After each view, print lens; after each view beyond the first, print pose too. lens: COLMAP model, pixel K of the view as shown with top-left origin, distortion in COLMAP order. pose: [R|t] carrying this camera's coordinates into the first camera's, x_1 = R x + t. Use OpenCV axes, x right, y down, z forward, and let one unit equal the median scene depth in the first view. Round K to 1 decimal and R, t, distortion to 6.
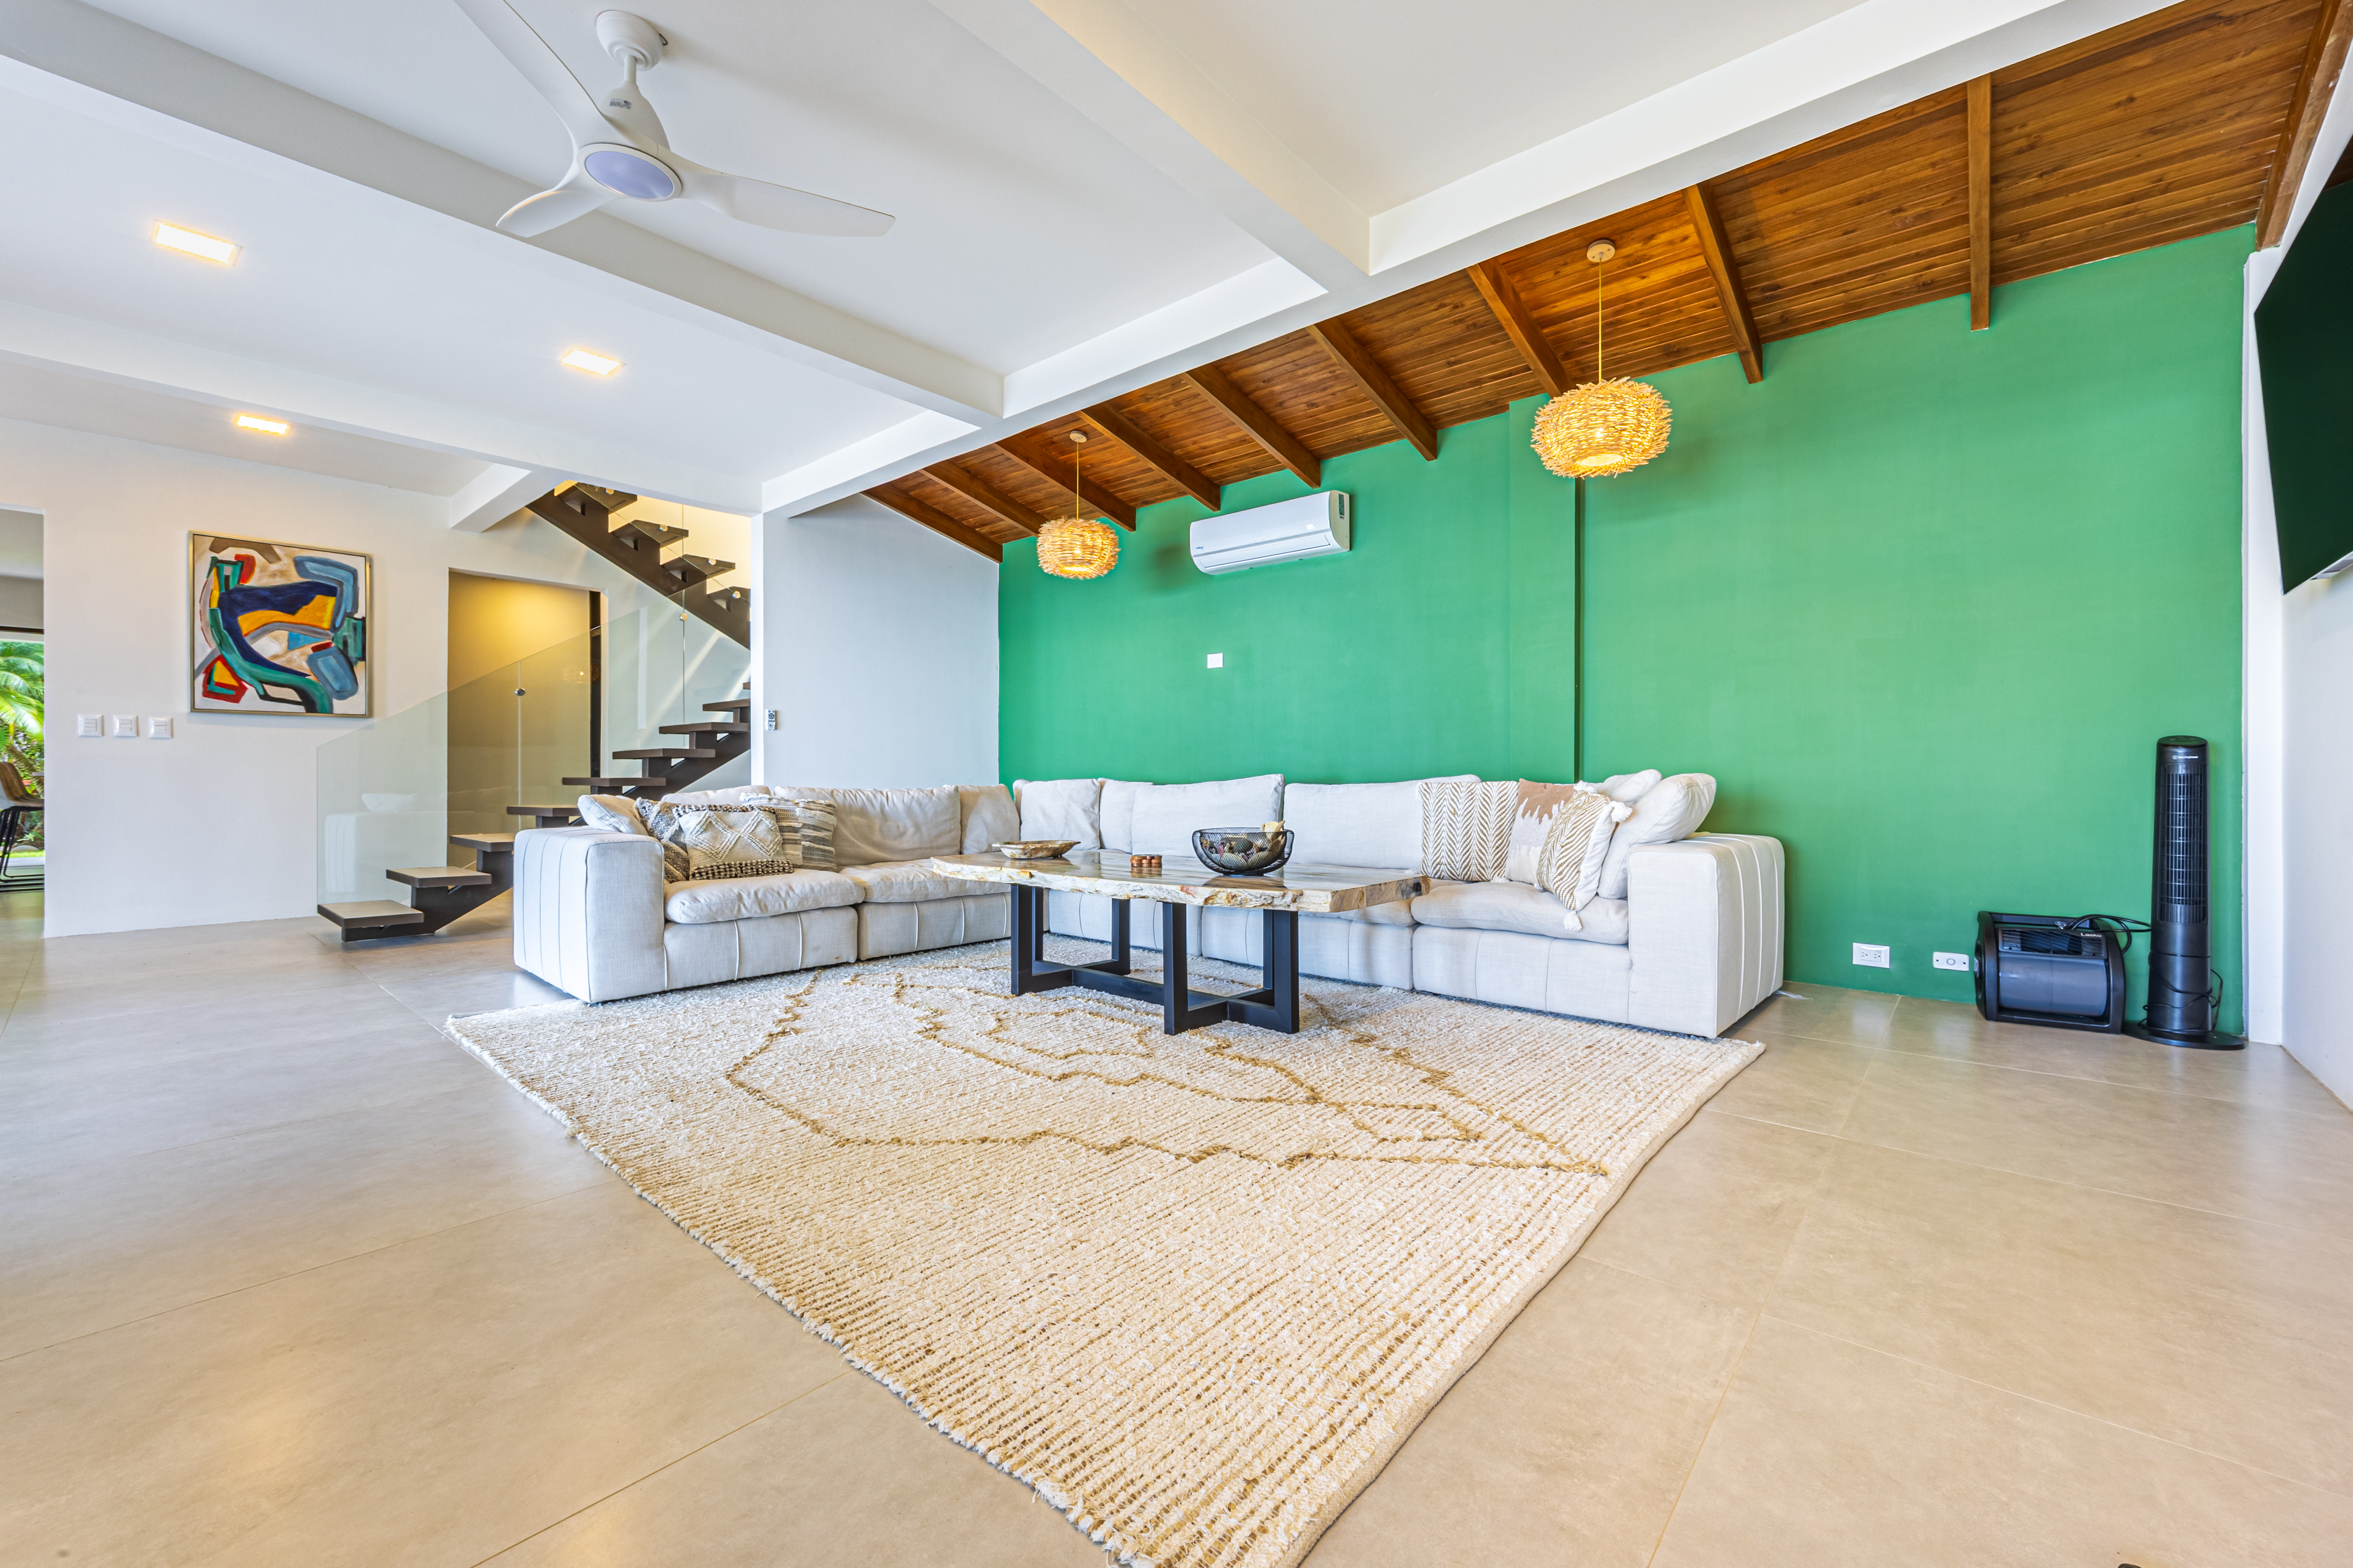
lens RADIAL K [[934.9, 0, 1176.5], [0, 934.9, 784.0], [0, 0, 1]] dist [-0.002922, -0.000082]
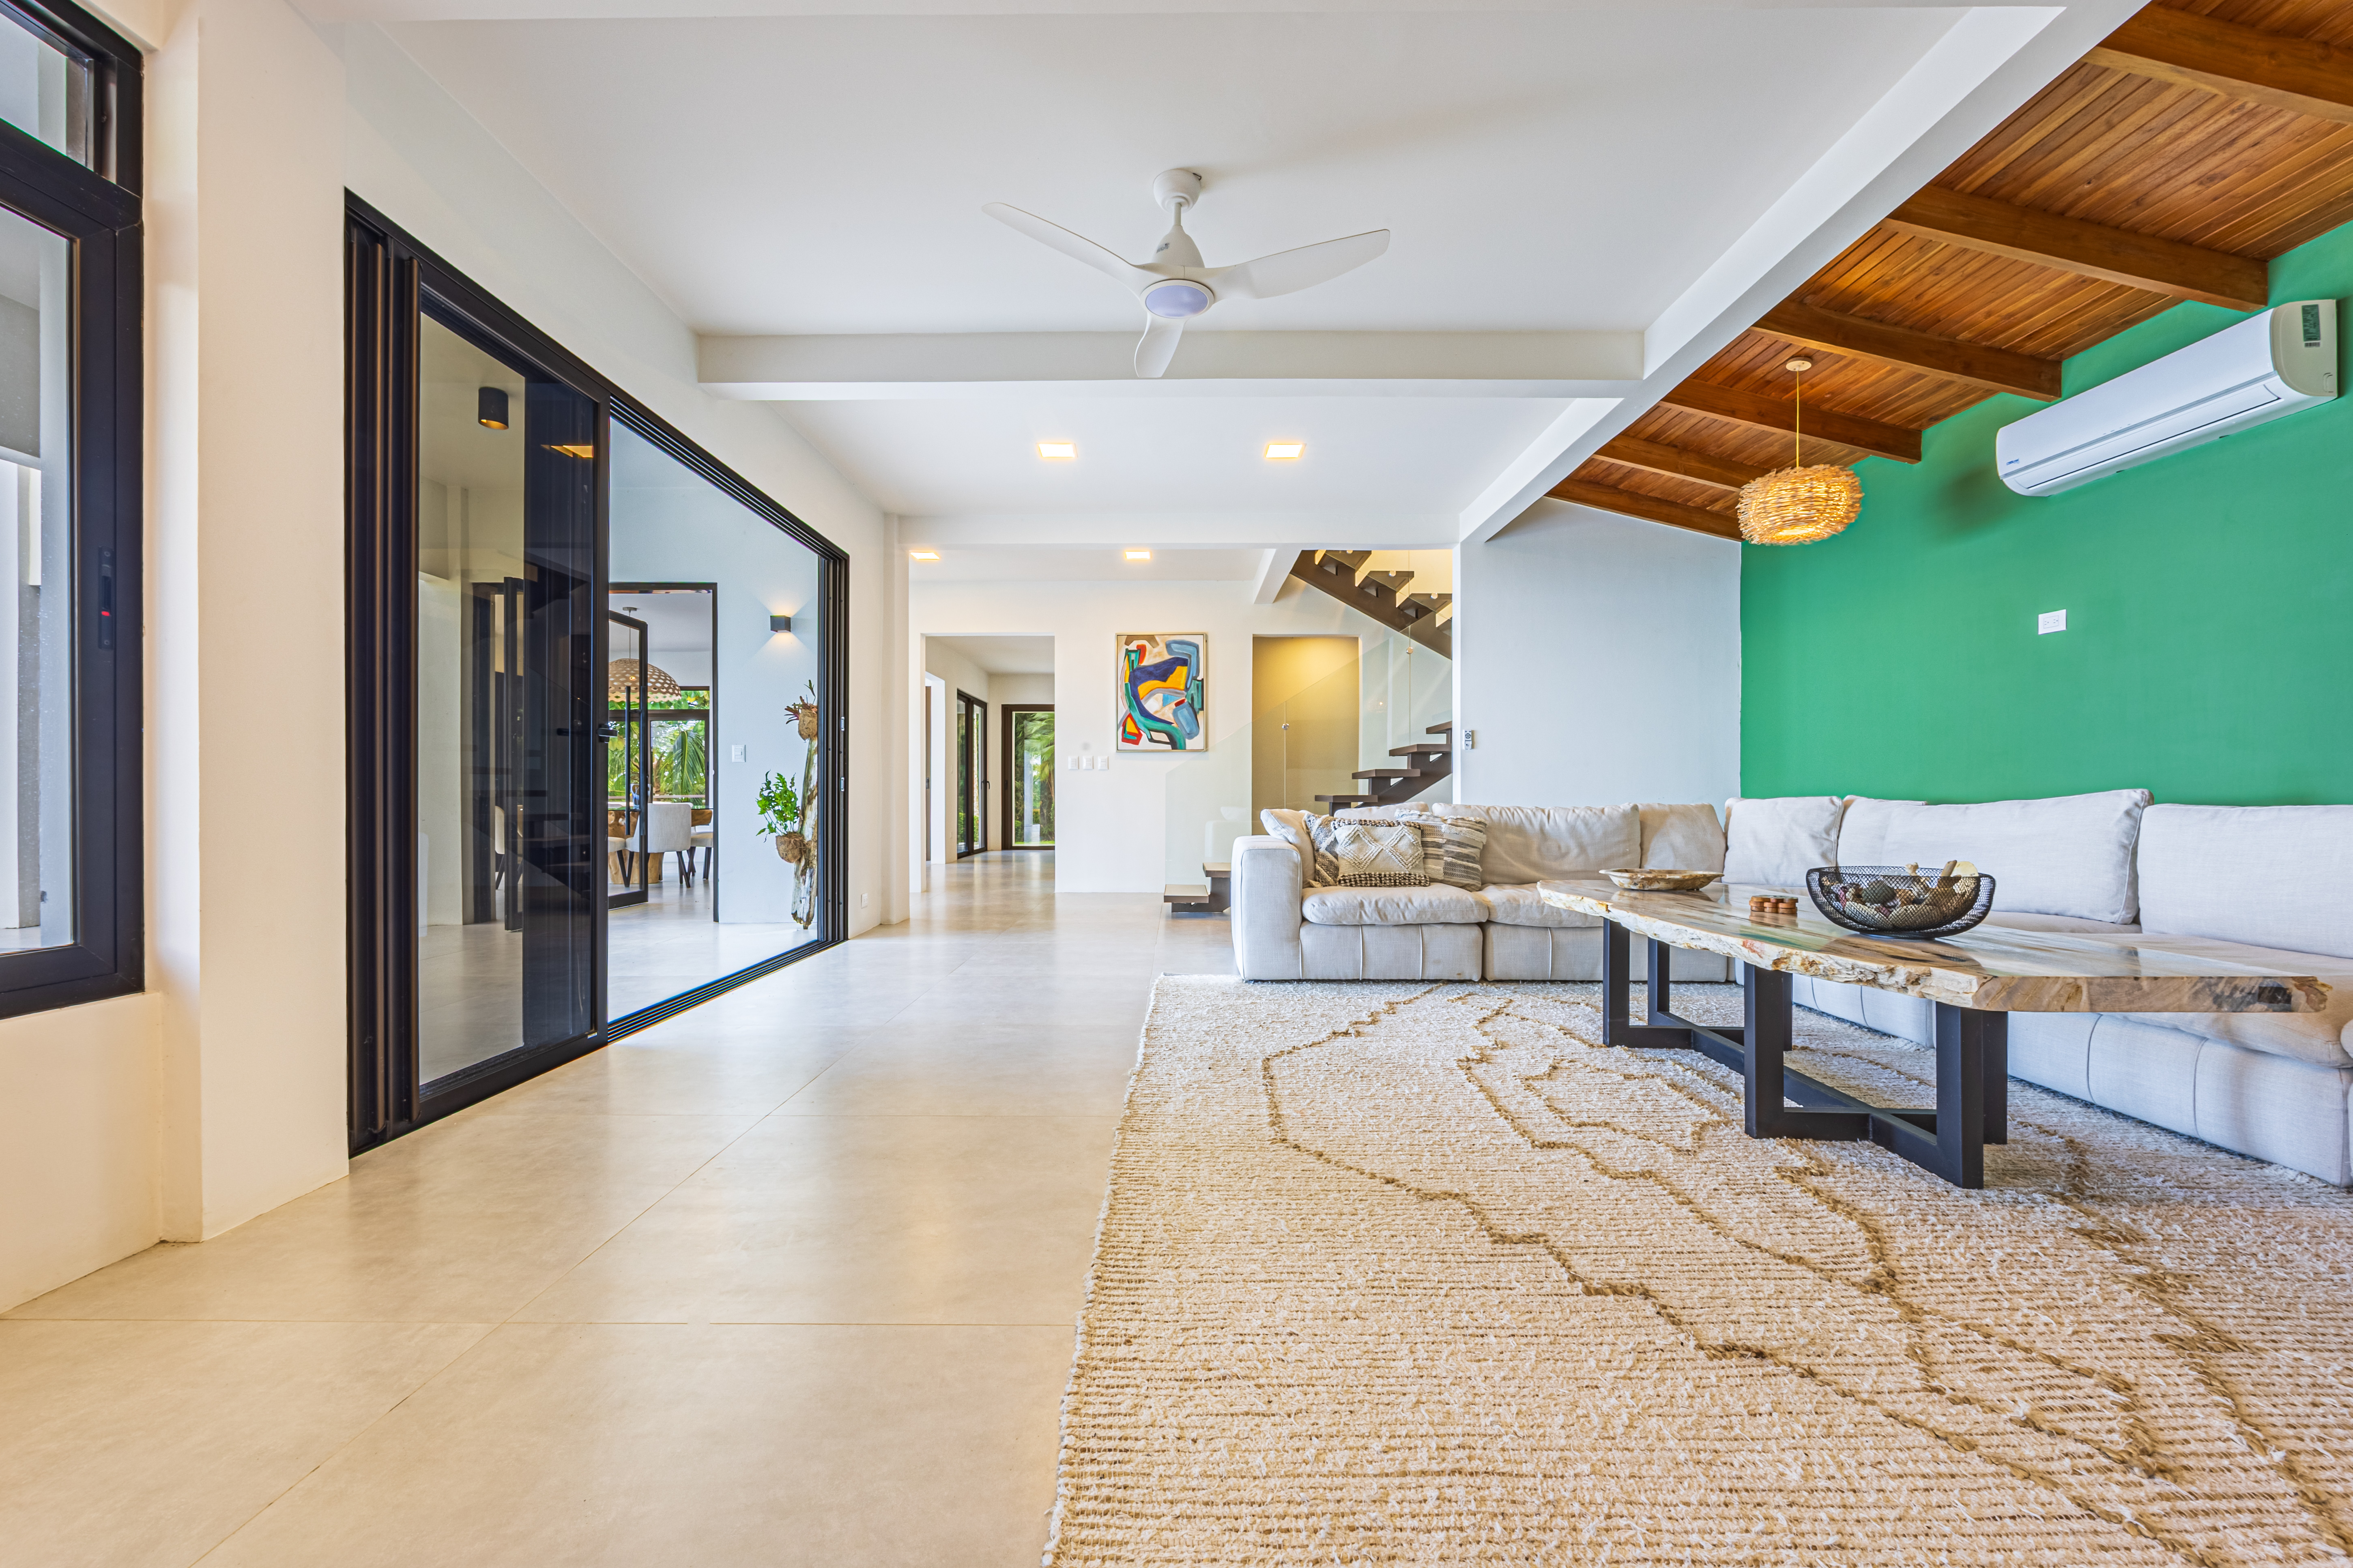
lens RADIAL K [[914.0, 0, 1166.9], [0, 914.0, 801.6], [0, 0, 1]] dist [-0.002606, -0.000084]
pose [[0.650939, 0.005003, -0.759114, 0.182100], [-0.004869, 0.999985, 0.002415, -0.000781], [0.759115, 0.002124, 0.650954, 0.122996]]
